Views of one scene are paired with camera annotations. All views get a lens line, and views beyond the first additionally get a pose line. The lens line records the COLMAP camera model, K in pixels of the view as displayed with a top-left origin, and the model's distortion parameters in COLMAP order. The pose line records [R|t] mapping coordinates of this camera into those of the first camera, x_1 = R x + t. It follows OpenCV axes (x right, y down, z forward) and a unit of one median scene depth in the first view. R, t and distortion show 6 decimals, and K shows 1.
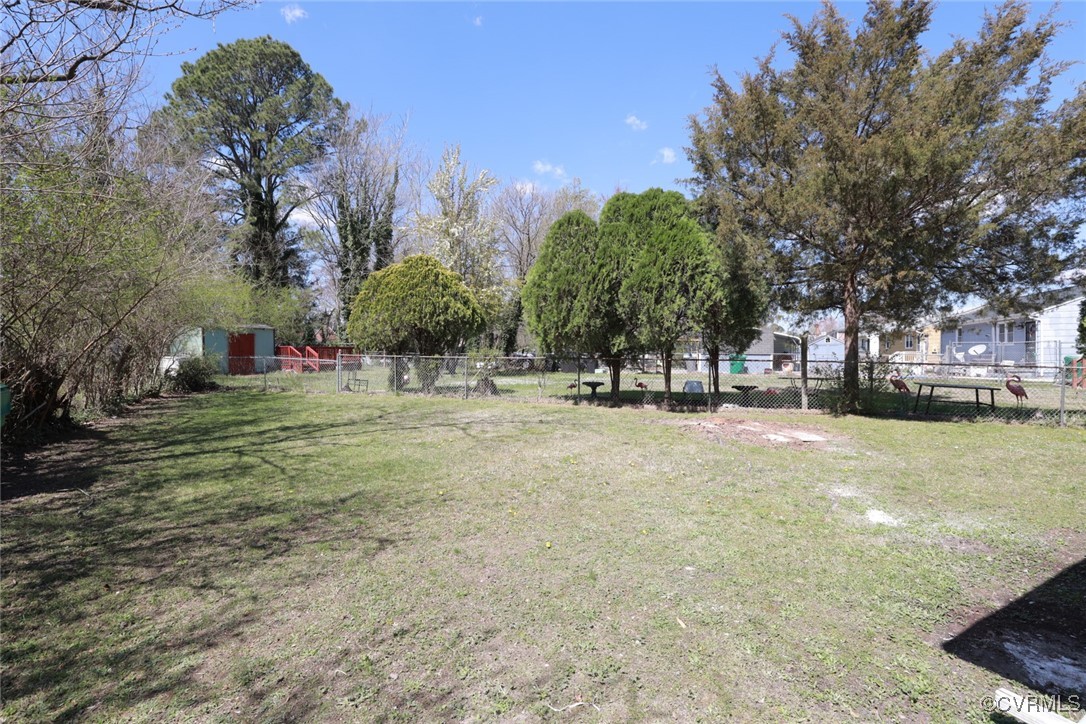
lens RADIAL K [[507.8, 0, 589.7], [0, 507.8, 353.8], [0, 0, 1]] dist [-0.012846, -0.000508]
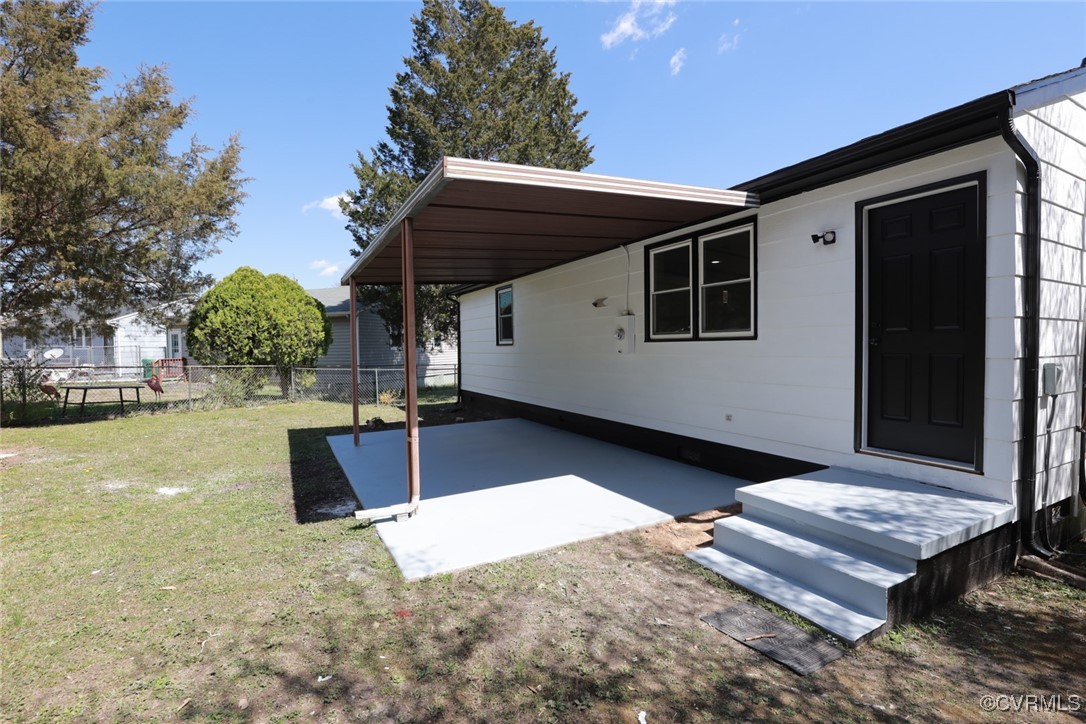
lens RADIAL K [[507.8, 0, 546.3], [0, 507.8, 359.9], [0, 0, 1]] dist [-0.012846, -0.000508]
pose [[0.013634, -0.014982, 0.999795, -0.360177], [0.008579, 0.999853, 0.014866, -0.002990], [-0.999870, 0.008375, 0.013760, 0.037807]]
